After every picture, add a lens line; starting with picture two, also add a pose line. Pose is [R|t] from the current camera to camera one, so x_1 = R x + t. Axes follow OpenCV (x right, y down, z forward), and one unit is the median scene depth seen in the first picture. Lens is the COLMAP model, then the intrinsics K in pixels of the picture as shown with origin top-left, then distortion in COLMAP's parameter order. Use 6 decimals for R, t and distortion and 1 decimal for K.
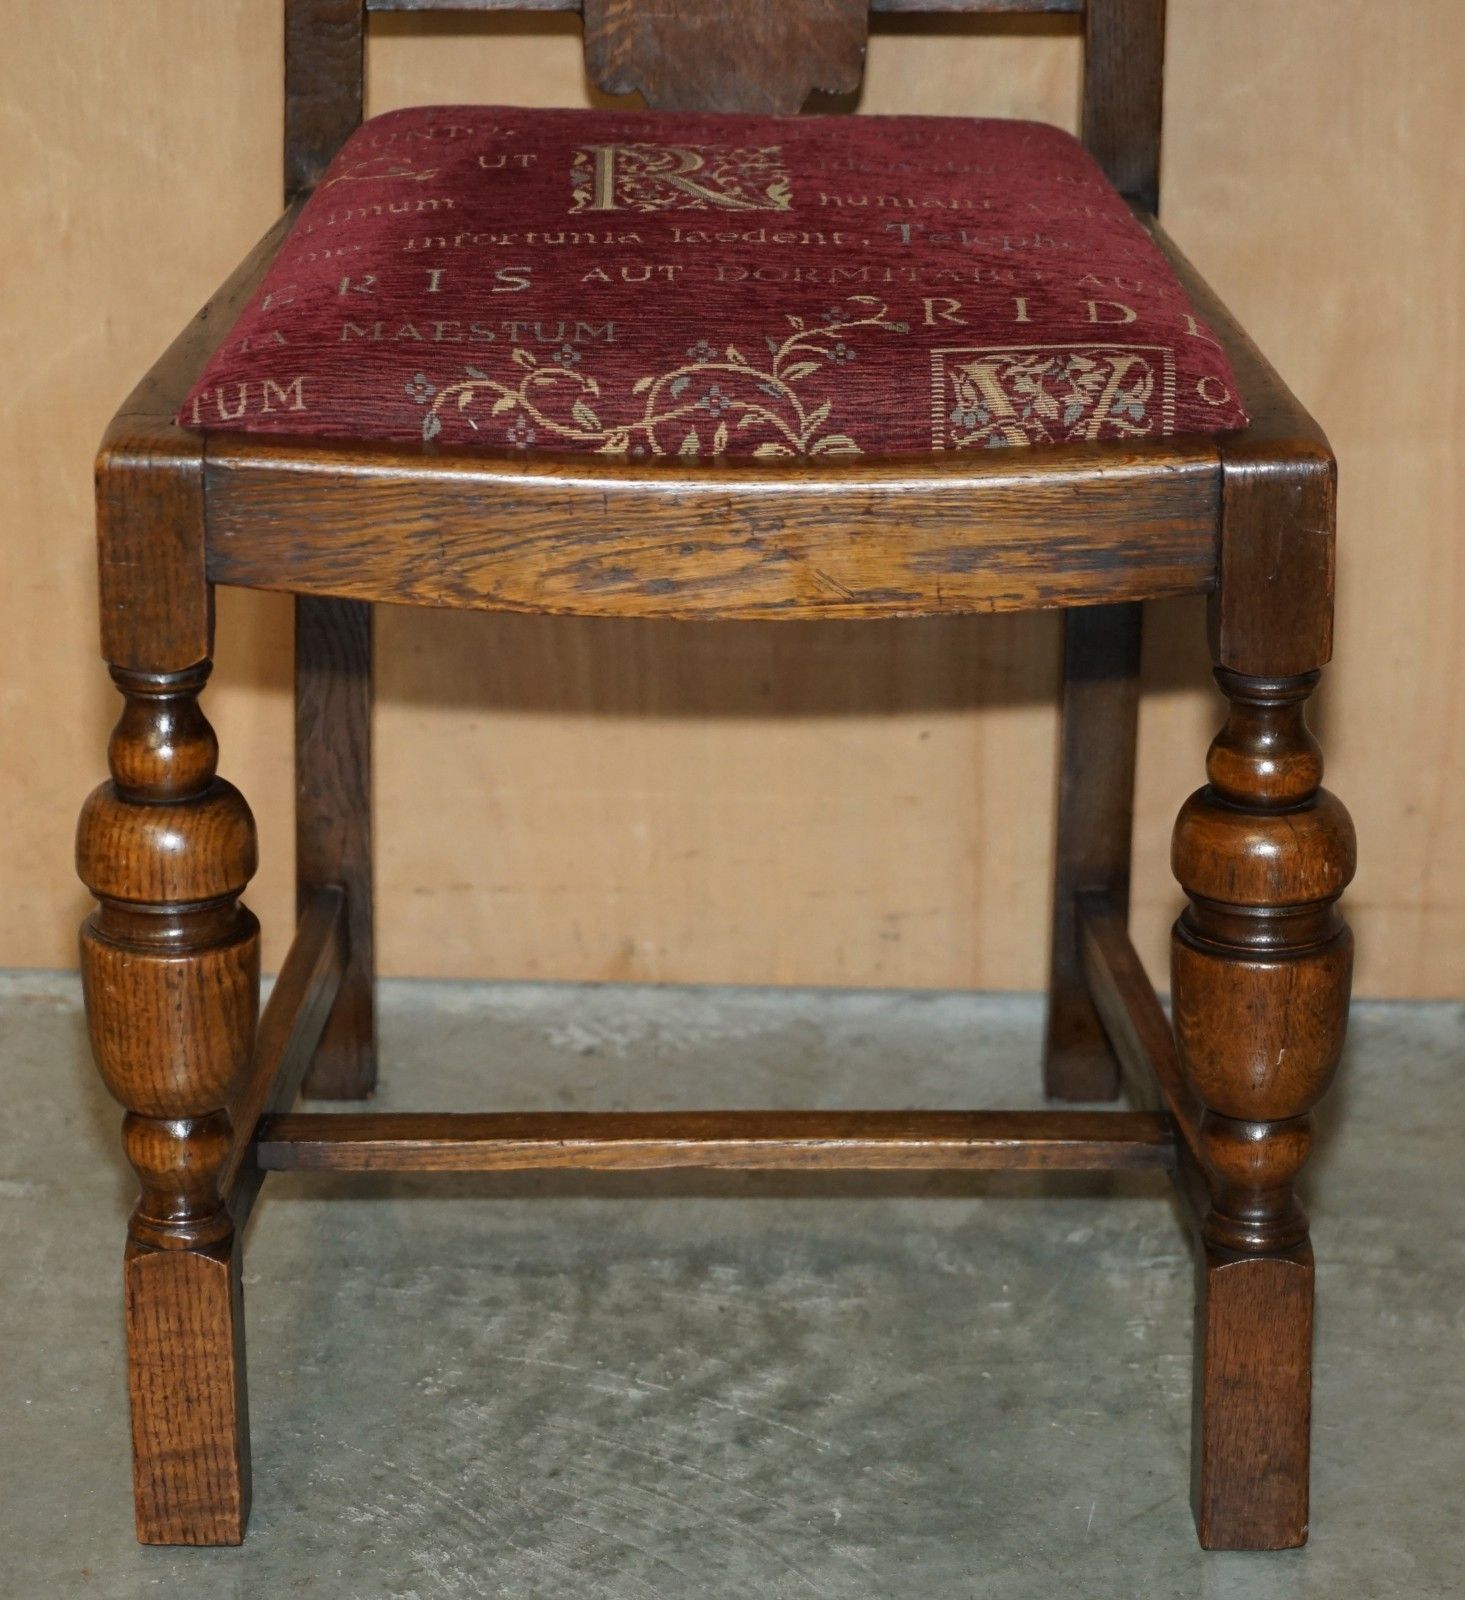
lens RADIAL K [[5390.8, 0, 772.5], [0, 5390.8, 930.8], [0, 0, 1]] dist [-0.034846, 0.000000]
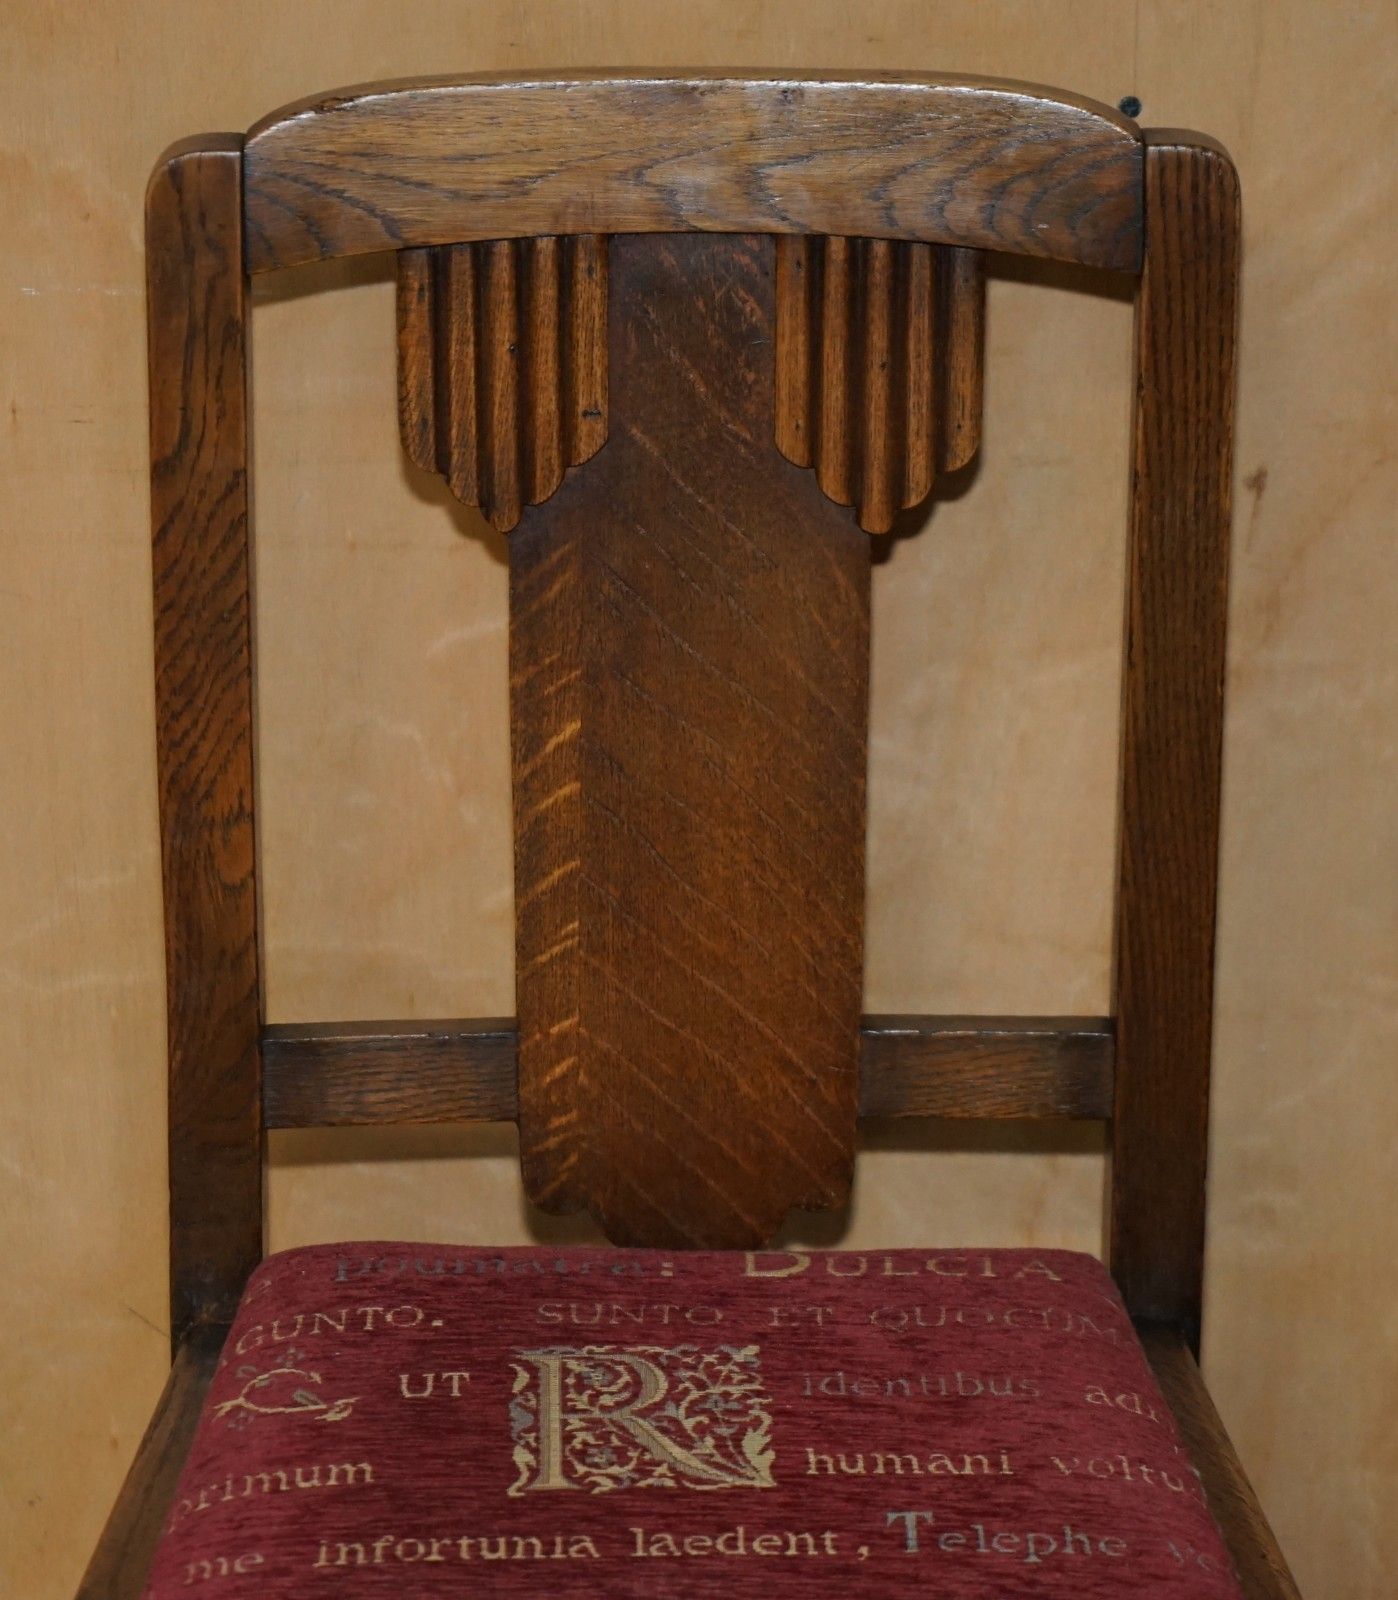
lens RADIAL K [[5653.5, 0, 587.9], [0, 5653.5, 764.0], [0, 0, 1]] dist [-0.015128, 0.000000]
pose [[0.999775, -0.010774, -0.018267, -0.008653], [0.011201, 0.999663, 0.023430, -0.282788], [0.018008, -0.023630, 0.999559, 0.126873]]
